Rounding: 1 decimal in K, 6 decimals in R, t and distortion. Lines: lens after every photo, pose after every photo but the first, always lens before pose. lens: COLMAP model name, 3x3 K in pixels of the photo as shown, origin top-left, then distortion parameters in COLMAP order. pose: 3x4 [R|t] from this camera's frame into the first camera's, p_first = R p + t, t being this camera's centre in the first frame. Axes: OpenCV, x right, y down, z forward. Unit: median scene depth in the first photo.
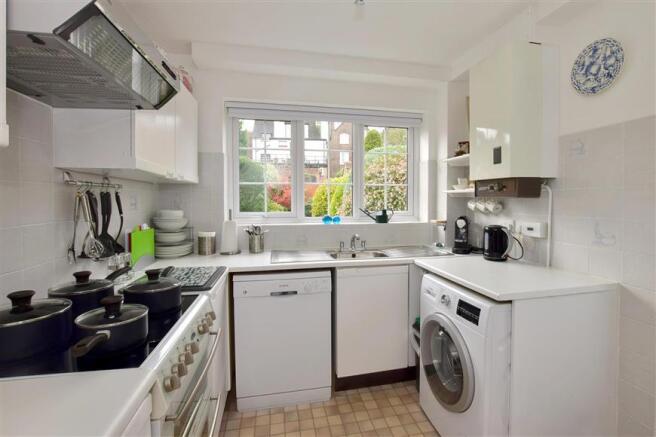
lens RADIAL K [[309.5, 0, 333.4], [0, 309.5, 205.7], [0, 0, 1]] dist [-0.019667, 0.000154]
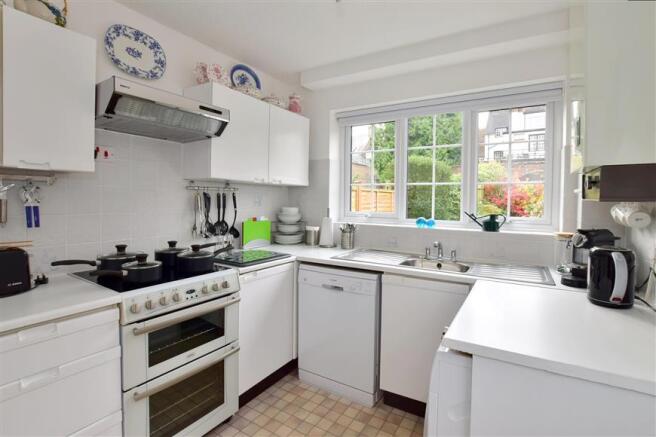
lens RADIAL K [[309.5, 0, 333.4], [0, 309.5, 205.7], [0, 0, 1]] dist [-0.019667, 0.000154]
pose [[0.732641, 0.022513, -0.680243, 0.473263], [-0.025041, 0.999668, 0.006114, -0.004604], [0.680154, 0.012555, 0.732962, 0.178761]]
